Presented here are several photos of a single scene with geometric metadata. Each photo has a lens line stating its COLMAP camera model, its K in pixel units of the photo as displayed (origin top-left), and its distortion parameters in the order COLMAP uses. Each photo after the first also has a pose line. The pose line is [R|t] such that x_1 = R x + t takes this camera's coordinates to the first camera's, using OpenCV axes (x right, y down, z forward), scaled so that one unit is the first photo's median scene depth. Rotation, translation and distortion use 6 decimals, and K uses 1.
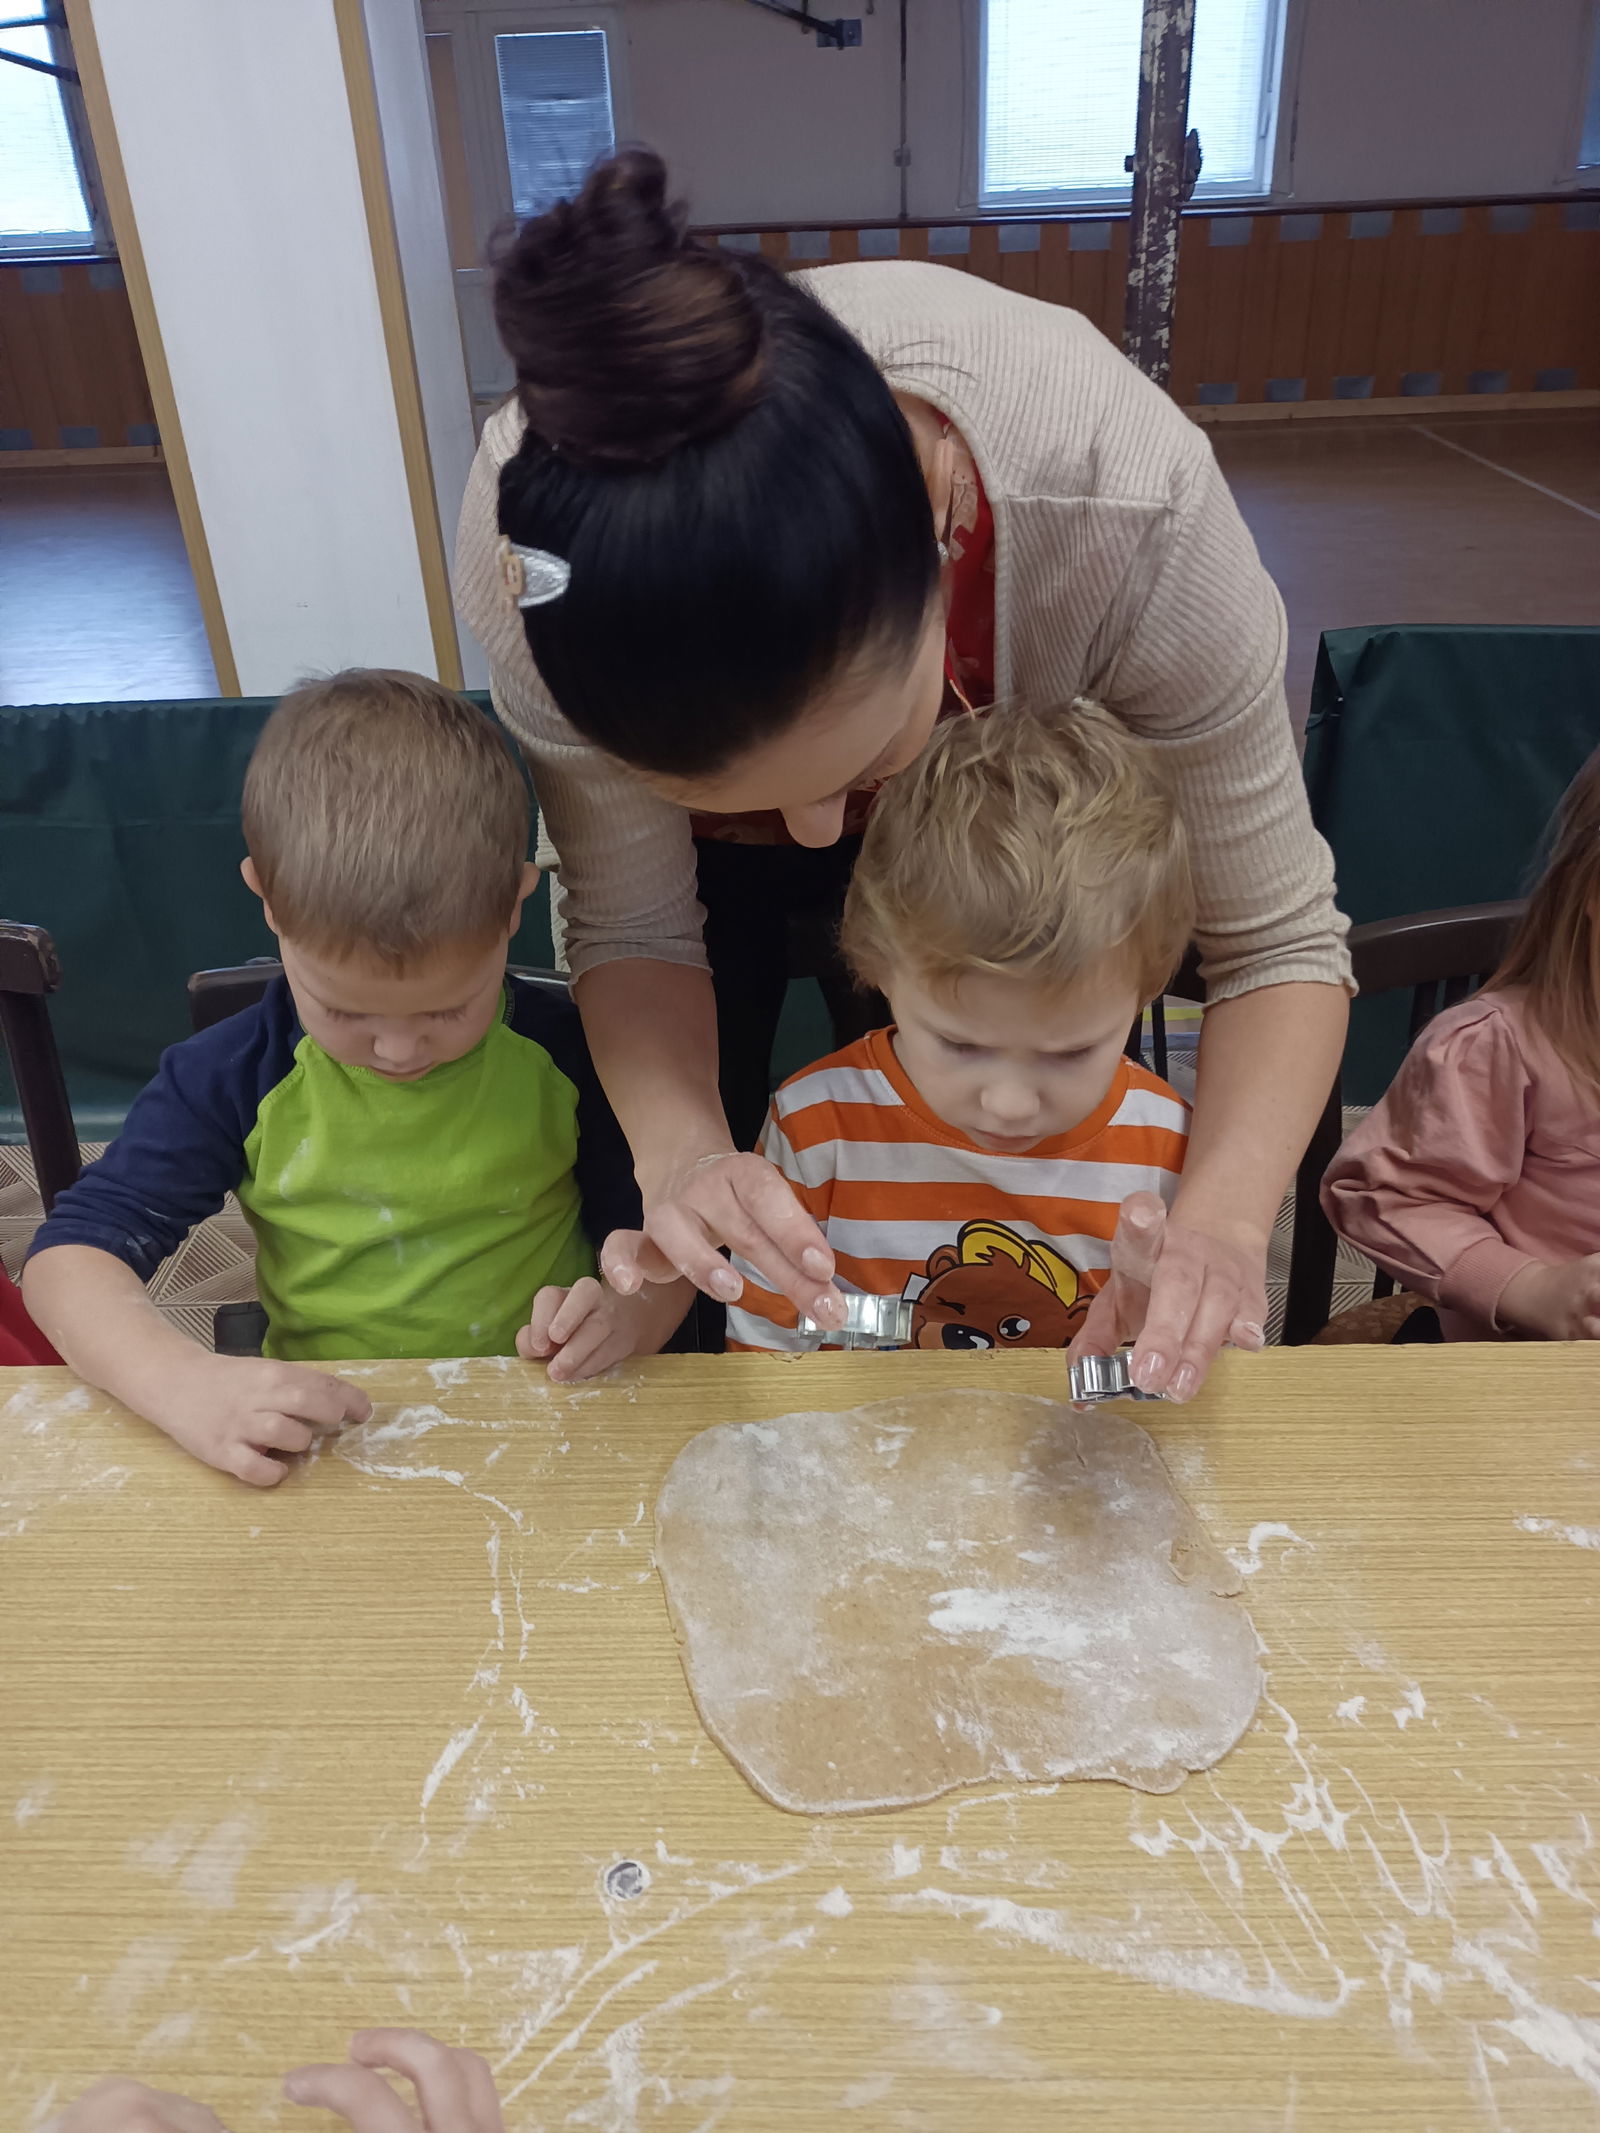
lens RADIAL K [[1564.4, 0, 806.4], [0, 1564.4, 1073.1], [0, 0, 1]] dist [0.030585, -0.043399]
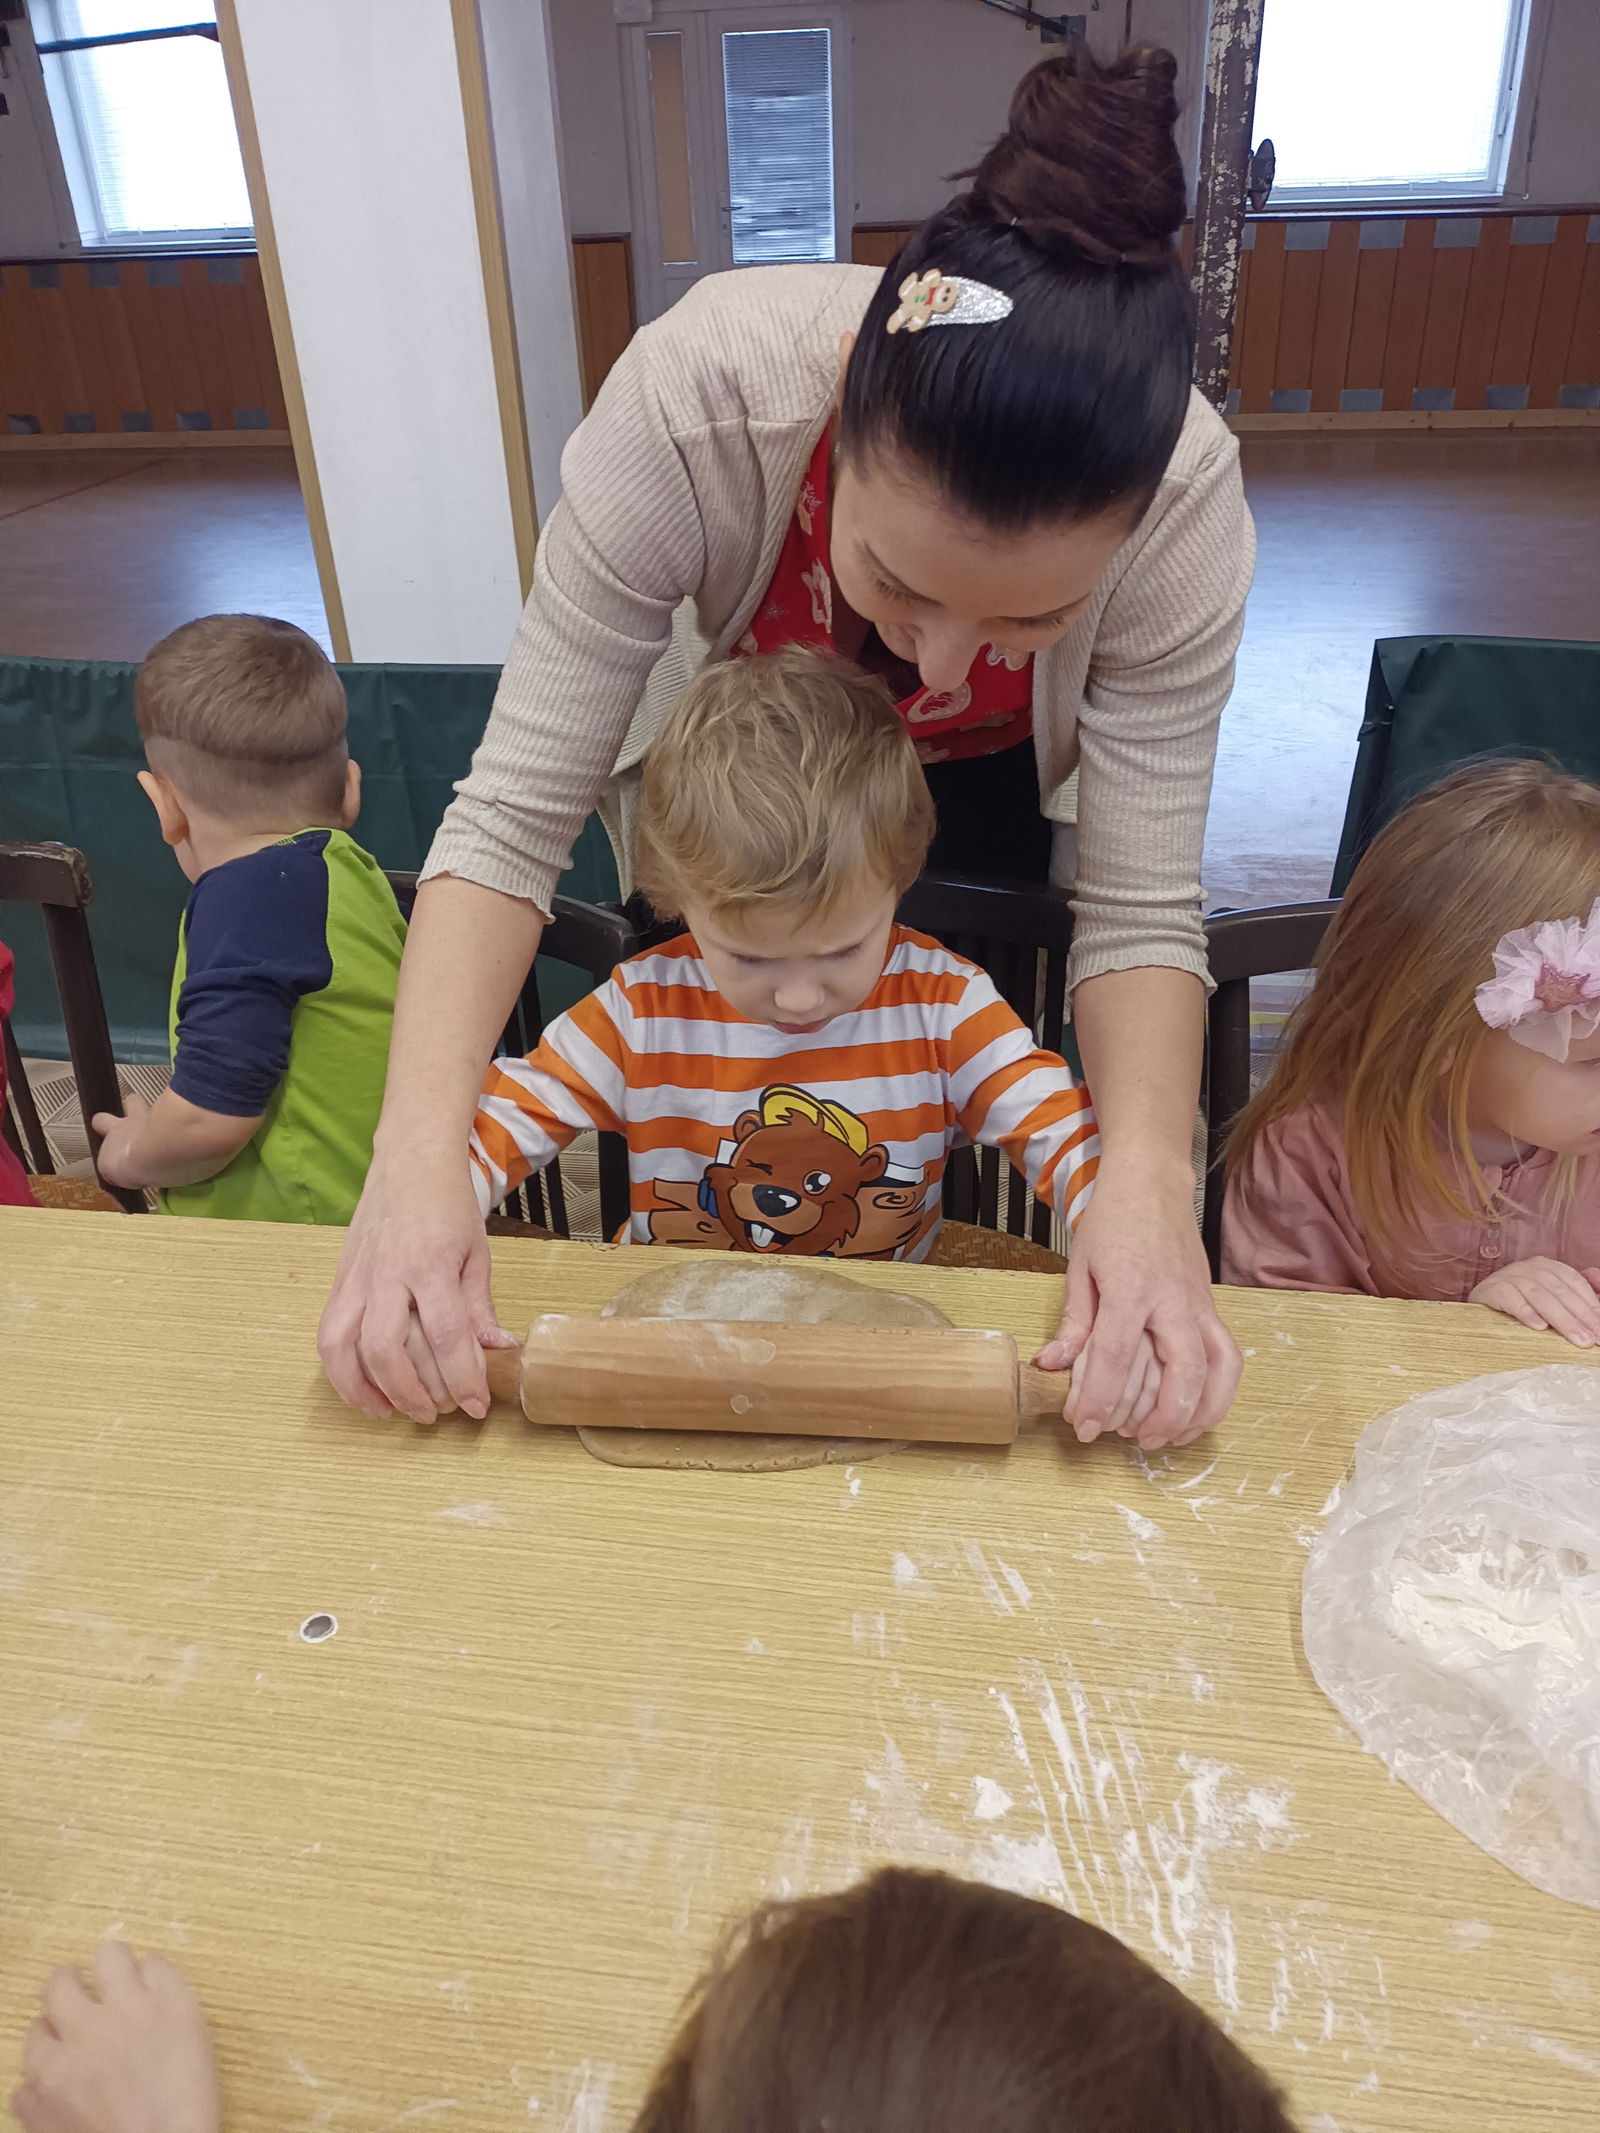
lens RADIAL K [[1564.4, 0, 799.6], [0, 1564.4, 1077.6], [0, 0, 1]] dist [0.030585, -0.043399]
pose [[0.990475, 0.071885, -0.117439, 0.308917], [-0.071286, 0.997413, 0.009307, 0.047567], [0.117804, -0.000846, 0.993036, -0.128404]]
